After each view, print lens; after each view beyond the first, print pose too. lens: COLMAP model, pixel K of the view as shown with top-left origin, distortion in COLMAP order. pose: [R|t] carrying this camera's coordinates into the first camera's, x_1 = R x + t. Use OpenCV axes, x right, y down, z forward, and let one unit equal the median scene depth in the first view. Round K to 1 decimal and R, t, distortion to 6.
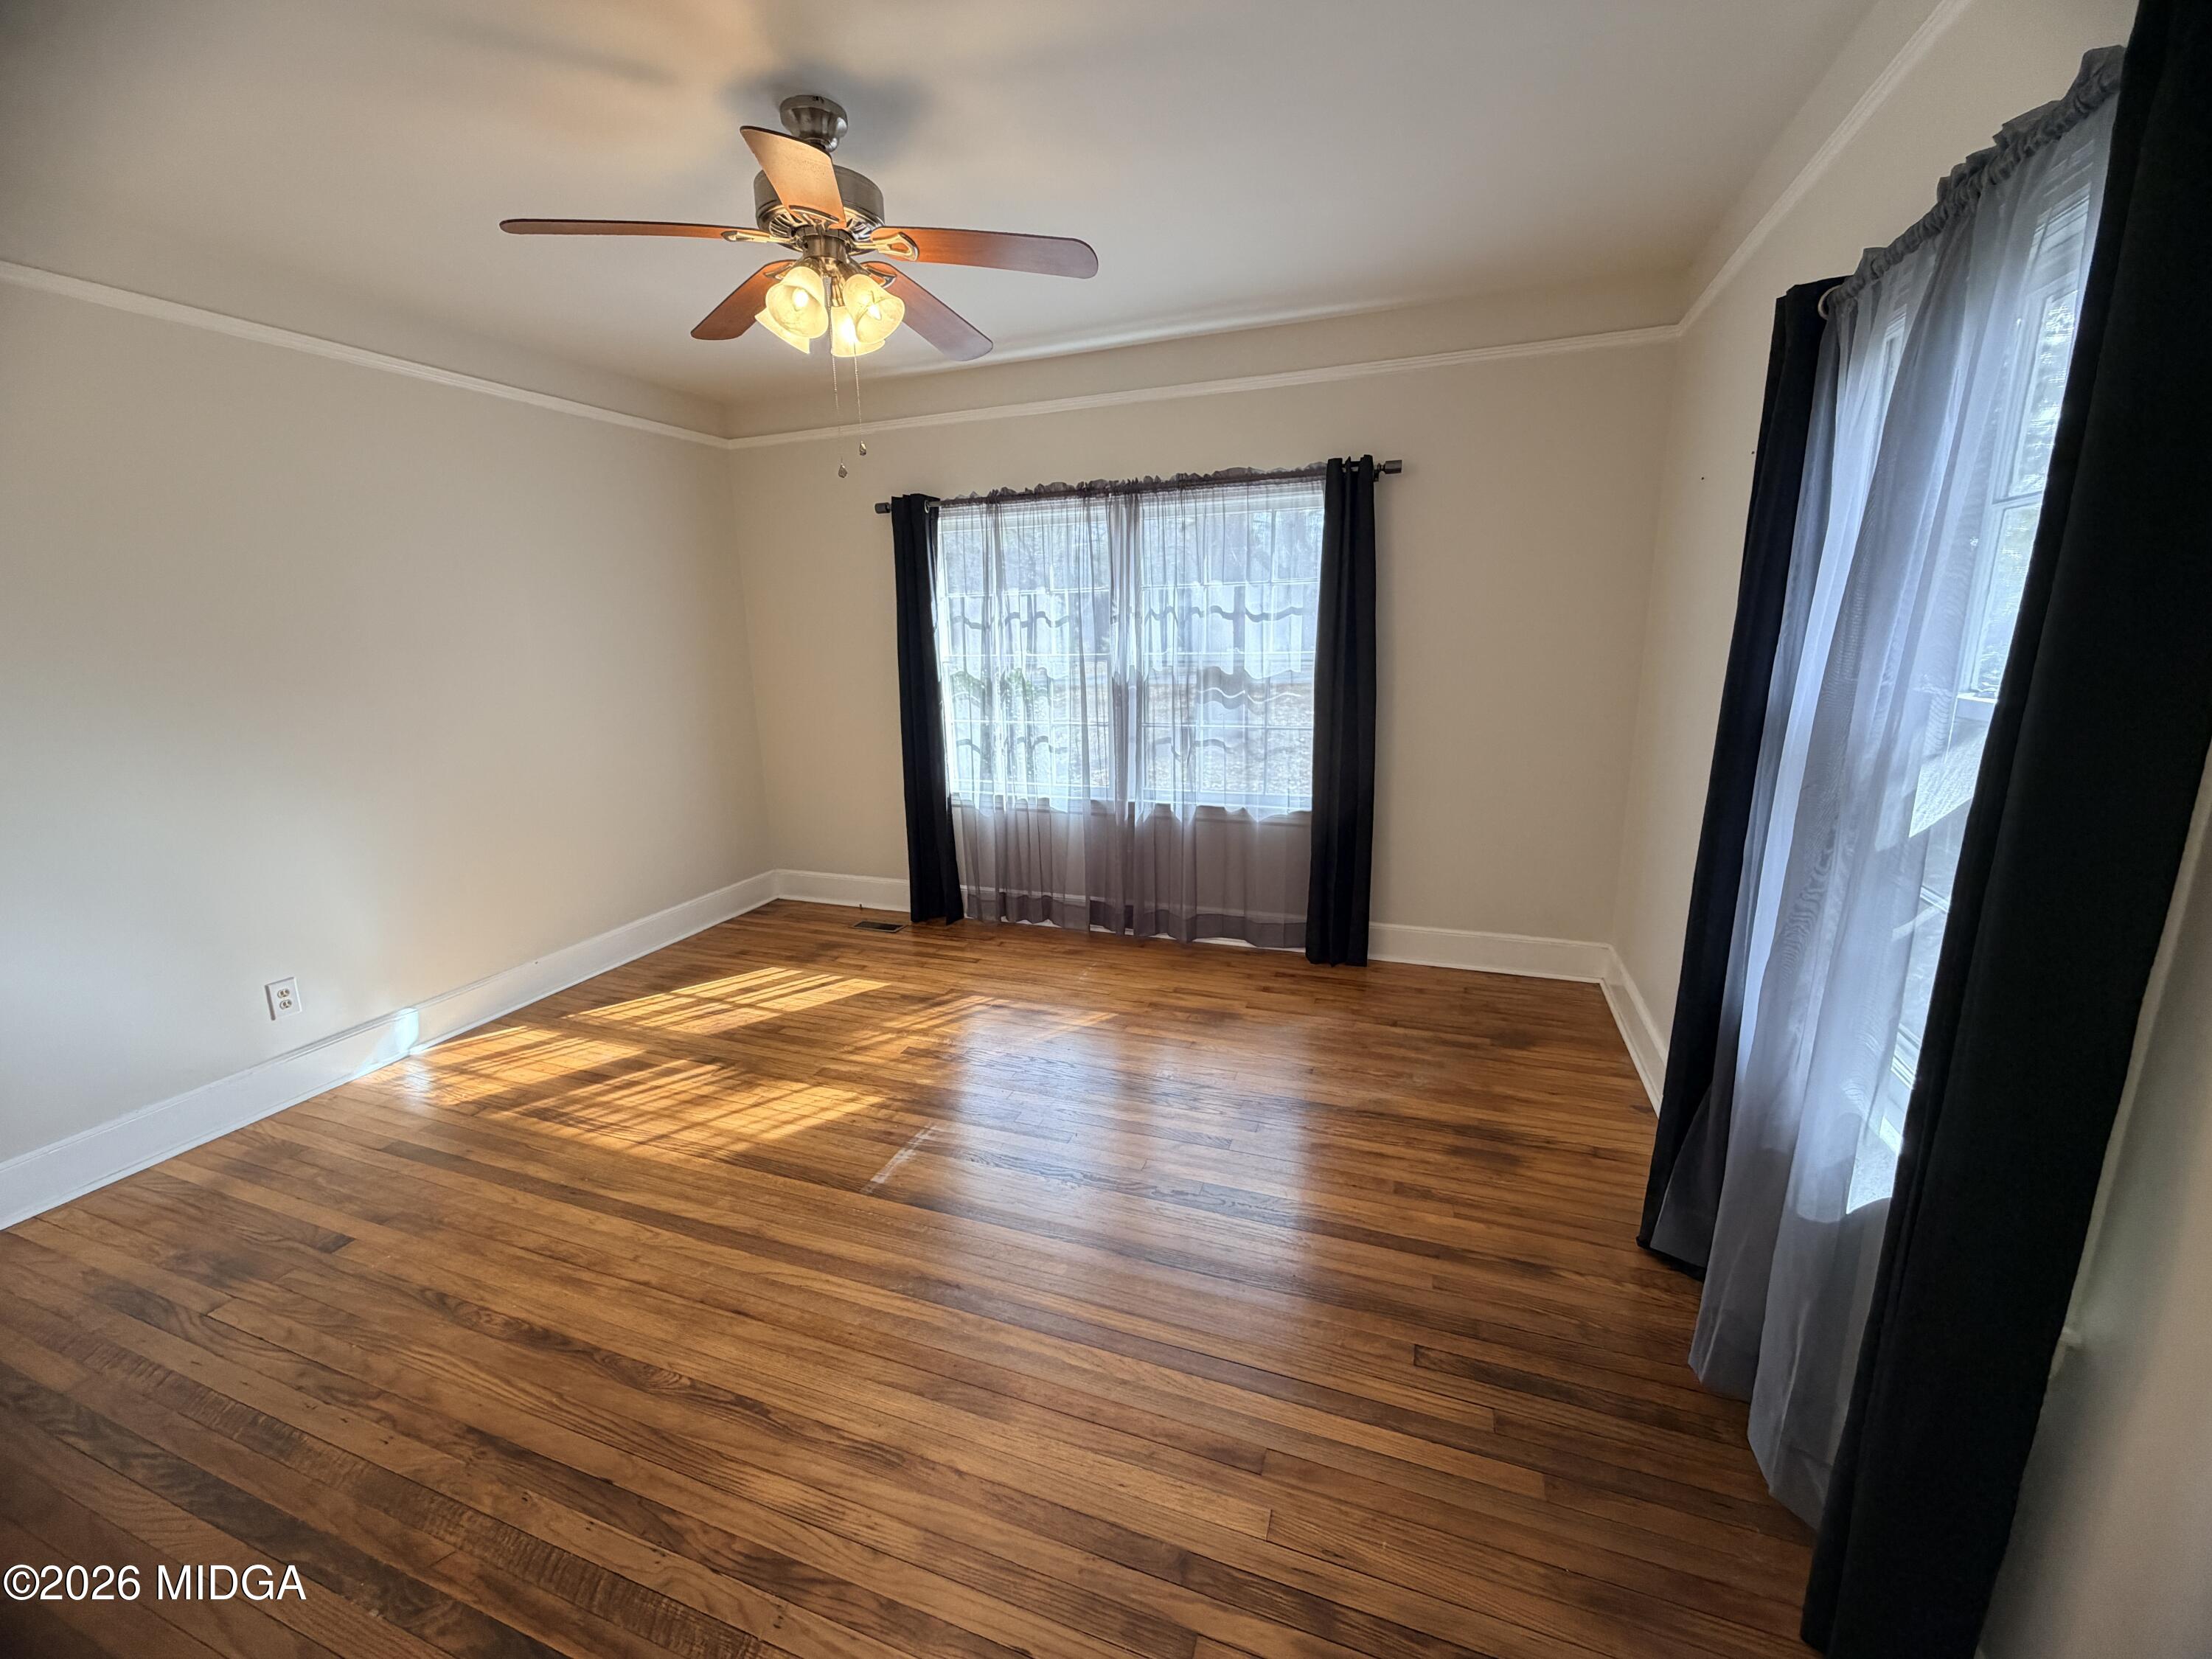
lens RADIAL K [[879.3, 0, 1103.1], [0, 879.3, 827.7], [0, 0, 1]] dist [-0.001217, 0.000537]
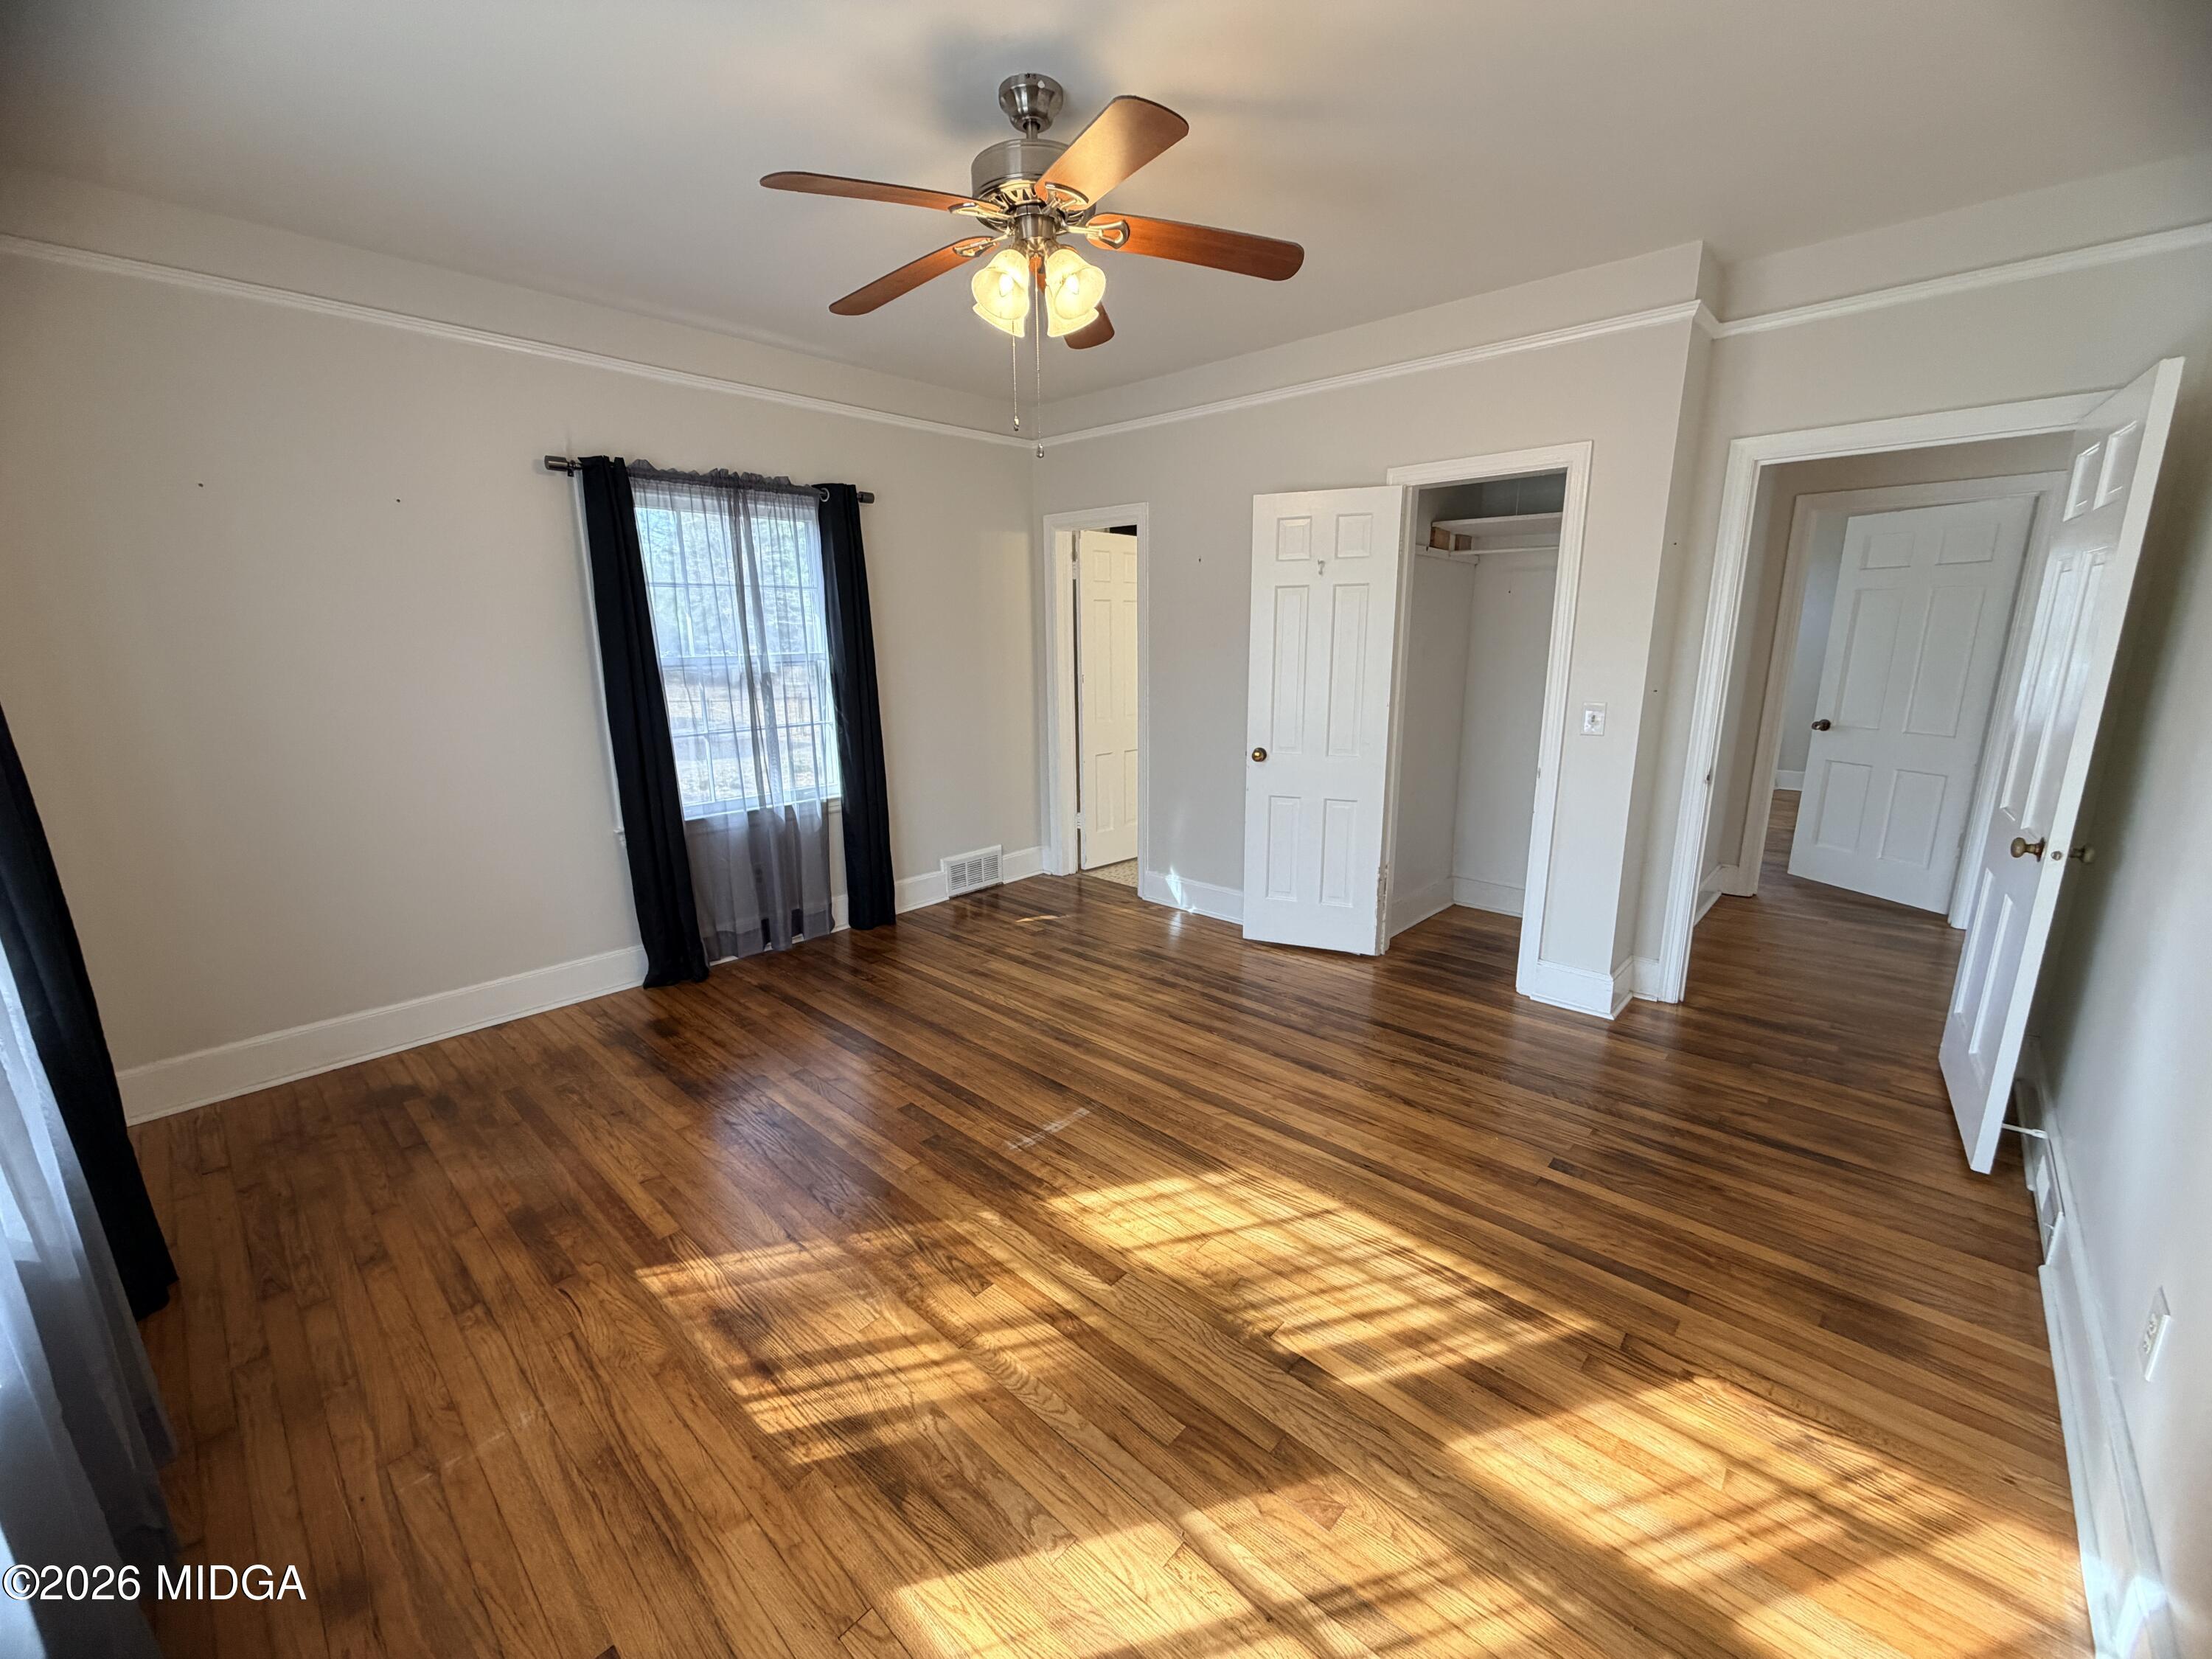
lens RADIAL K [[879.3, 0, 1110.2], [0, 879.3, 835.3], [0, 0, 1]] dist [-0.001217, 0.000537]
pose [[-0.925312, -0.053422, 0.375424, -0.623773], [0.115669, 0.903083, 0.413597, -0.333295], [-0.361135, 0.426131, -0.829454, 1.608803]]
